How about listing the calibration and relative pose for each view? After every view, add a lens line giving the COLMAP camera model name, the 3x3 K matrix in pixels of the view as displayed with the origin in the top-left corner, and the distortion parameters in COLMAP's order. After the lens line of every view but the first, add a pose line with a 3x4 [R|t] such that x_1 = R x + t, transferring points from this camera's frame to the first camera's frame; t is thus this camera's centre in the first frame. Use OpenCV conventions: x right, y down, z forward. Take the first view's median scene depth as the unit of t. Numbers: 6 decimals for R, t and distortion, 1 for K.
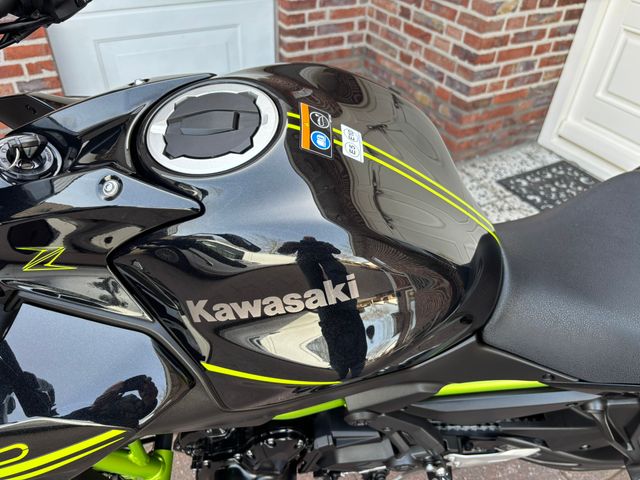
lens RADIAL K [[485.3, 0, 321.3], [0, 485.3, 238.8], [0, 0, 1]] dist [0.021902, -0.002700]
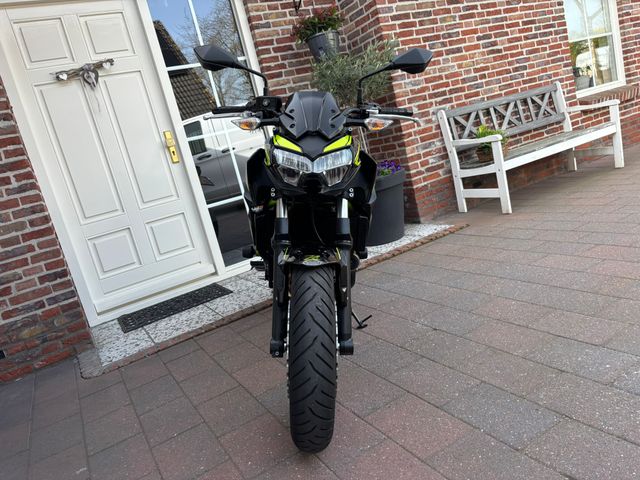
lens RADIAL K [[485.3, 0, 321.3], [0, 485.3, 238.8], [0, 0, 1]] dist [0.021902, -0.002700]
pose [[-0.015162, -0.238348, 0.971061, -0.932216], [0.800549, 0.578980, 0.154611, -0.035880], [-0.599076, 0.779726, 0.182031, 0.173043]]
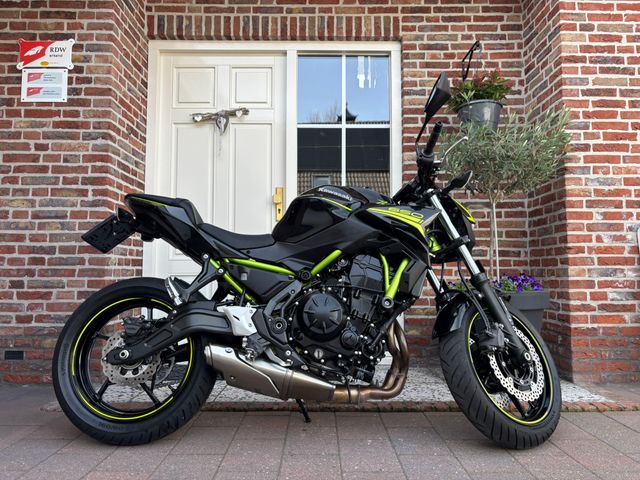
lens RADIAL K [[484.8, 0, 320.0], [0, 484.8, 240.0], [0, 0, 1]] dist [0.067318, -0.078770]
pose [[0.484023, 0.015372, 0.874920, -0.528995], [0.572606, 0.750498, -0.329963, 0.288513], [-0.661698, 0.660694, 0.354456, -0.013173]]
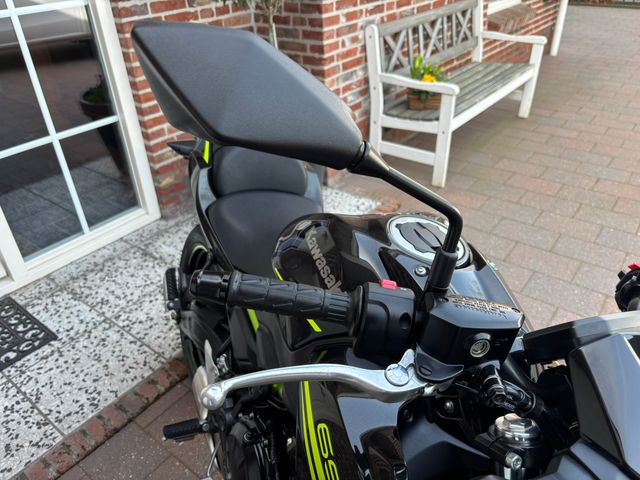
lens RADIAL K [[496.4, 0, 322.5], [0, 496.4, 237.9], [0, 0, 1]] dist [-0.001038, 0.002446]
pose [[-0.386627, -0.511122, 0.767642, -0.271365], [0.603648, 0.489034, 0.629646, -0.282466], [-0.697229, 0.706824, 0.119464, 0.185121]]
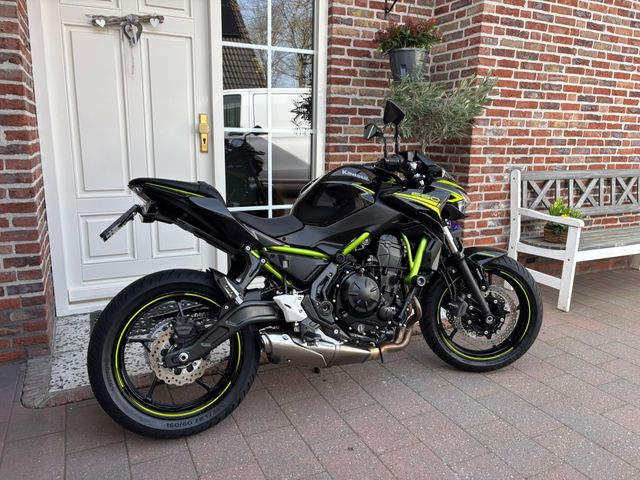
lens RADIAL K [[484.9, 0, 318.1], [0, 484.9, 238.3], [0, 0, 1]] dist [0.022730, -0.011544]
pose [[0.064900, -0.252843, 0.965328, -0.664274], [0.622678, 0.766191, 0.158821, -0.149897], [-0.779782, 0.590781, 0.207165, 0.165986]]
